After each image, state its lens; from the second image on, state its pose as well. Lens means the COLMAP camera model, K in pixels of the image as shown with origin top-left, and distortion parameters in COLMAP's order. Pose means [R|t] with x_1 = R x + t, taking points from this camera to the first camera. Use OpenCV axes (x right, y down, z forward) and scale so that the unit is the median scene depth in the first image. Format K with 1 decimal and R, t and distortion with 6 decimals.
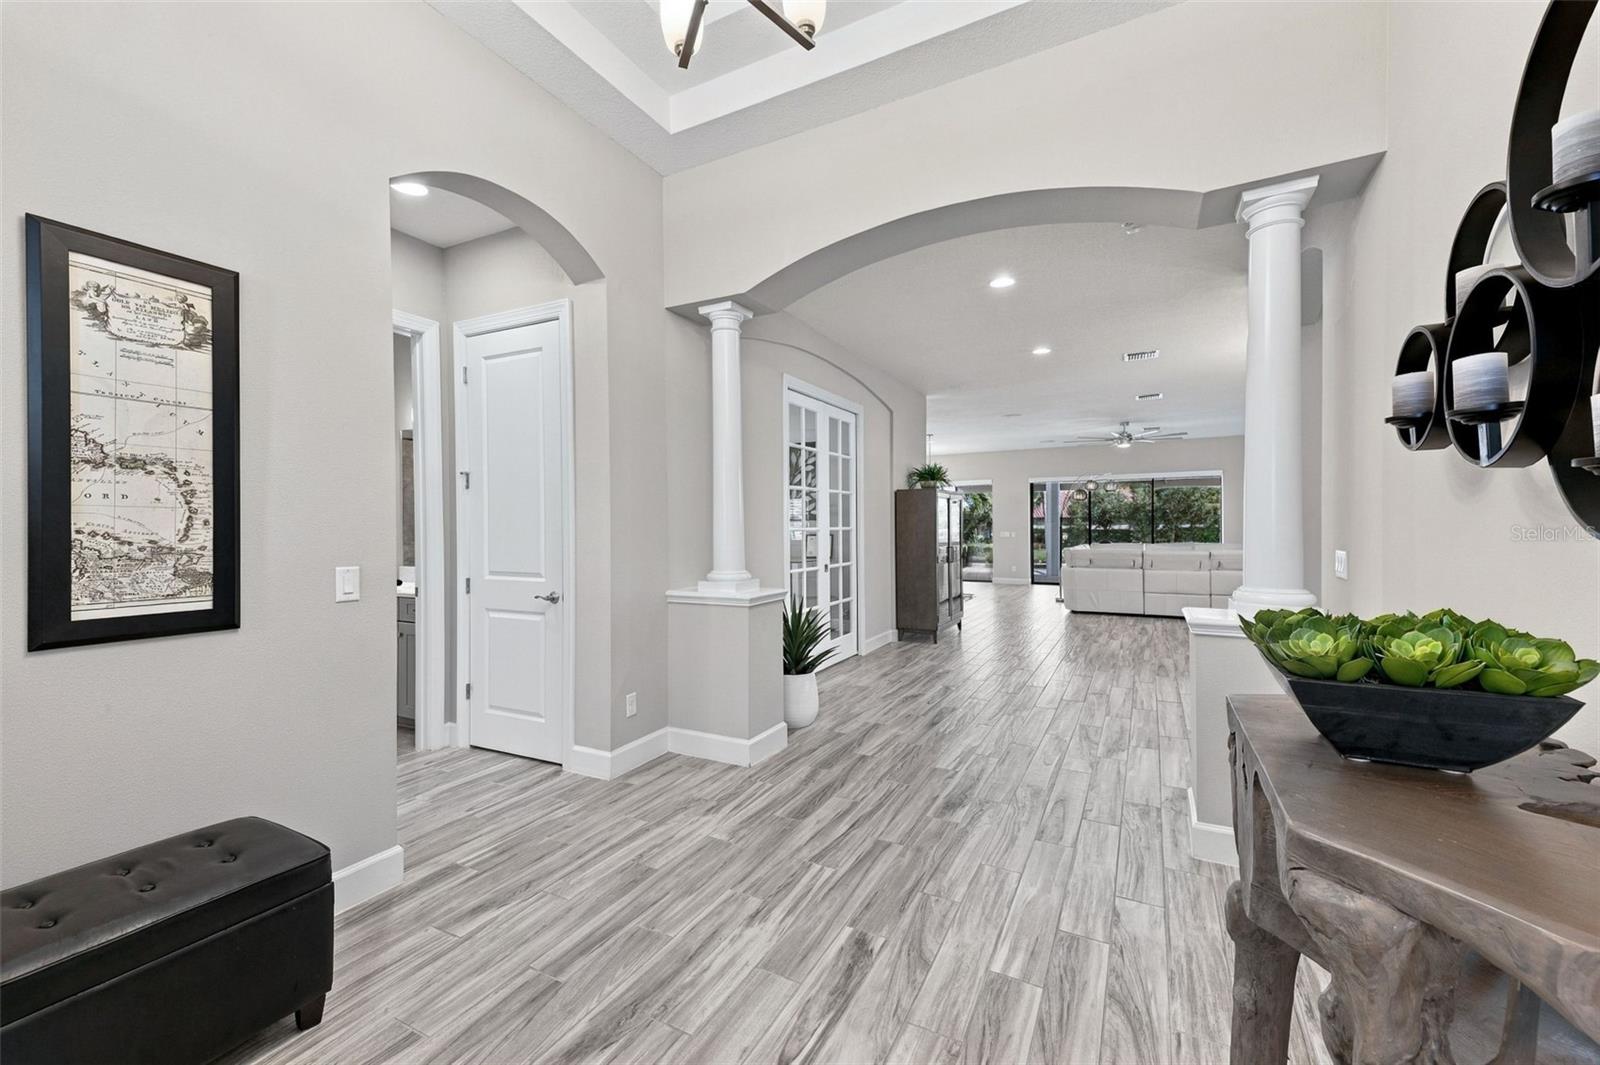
lens RADIAL K [[659.2, 0, 793.7], [0, 659.2, 528.3], [0, 0, 1]] dist [0.024534, -0.000124]
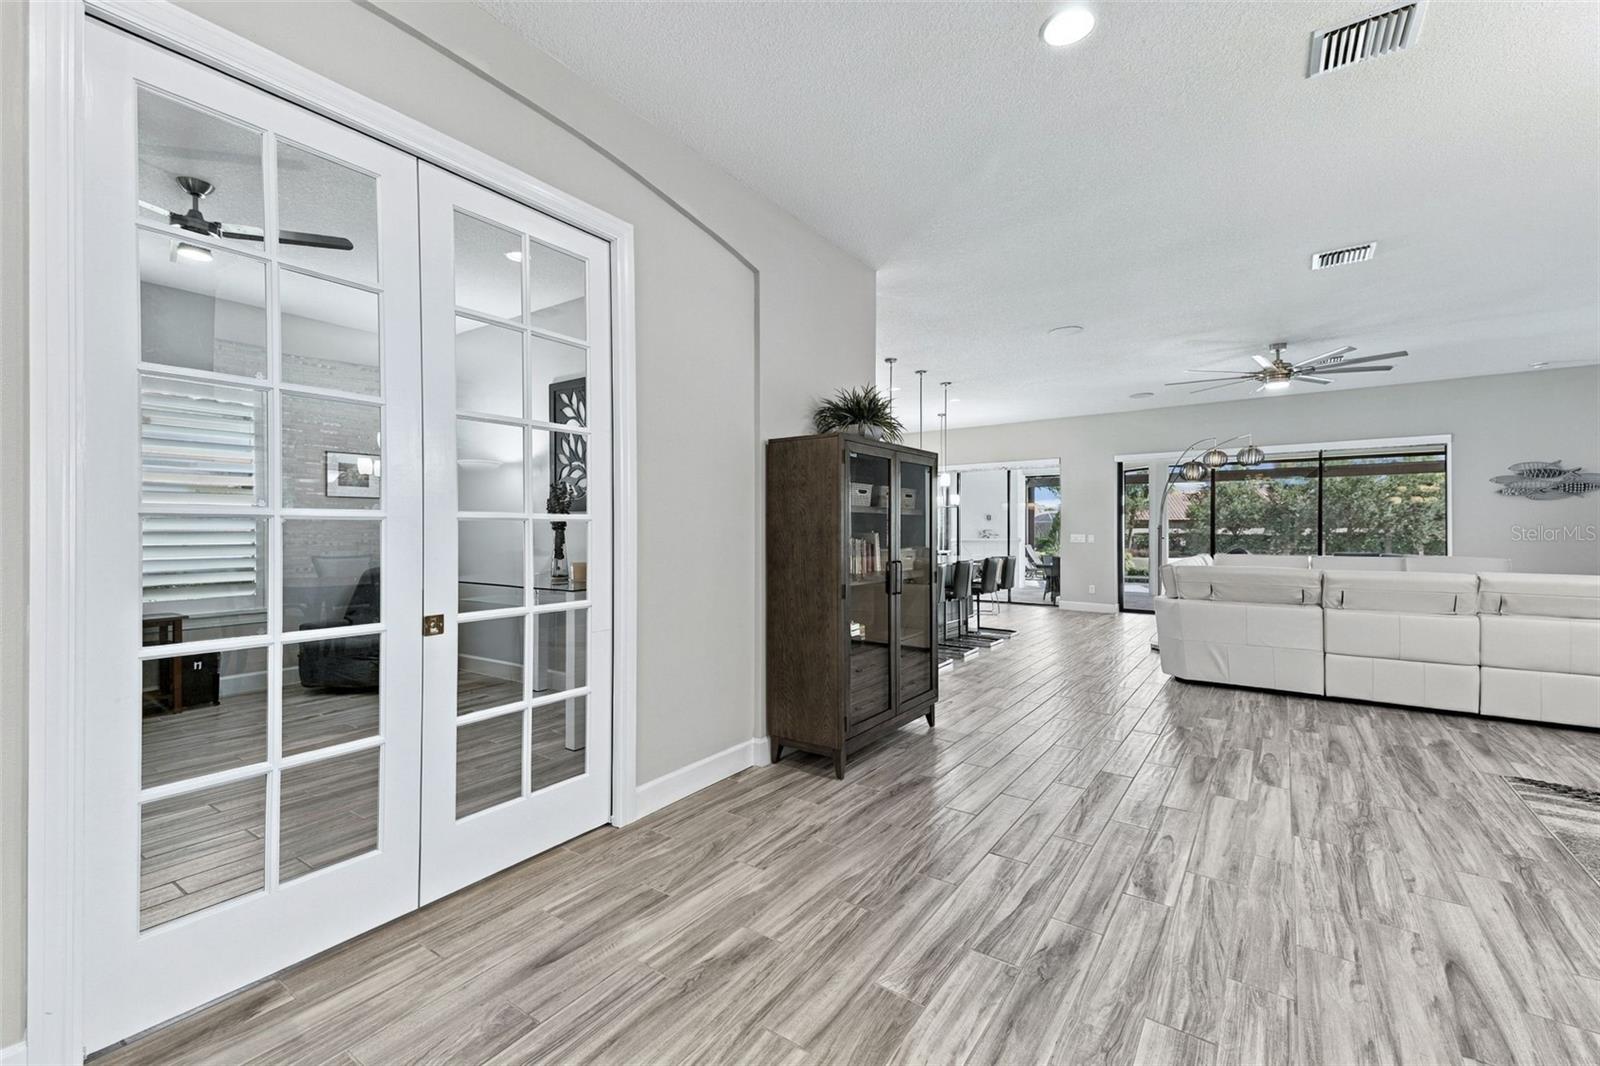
lens RADIAL K [[659.2, 0, 810.1], [0, 659.2, 530.8], [0, 0, 1]] dist [0.024534, -0.000124]
pose [[0.992041, 0.005766, -0.125787, 0.169924], [-0.005971, 0.999981, -0.001255, 0.004812], [0.125777, 0.001996, 0.992056, 0.375120]]
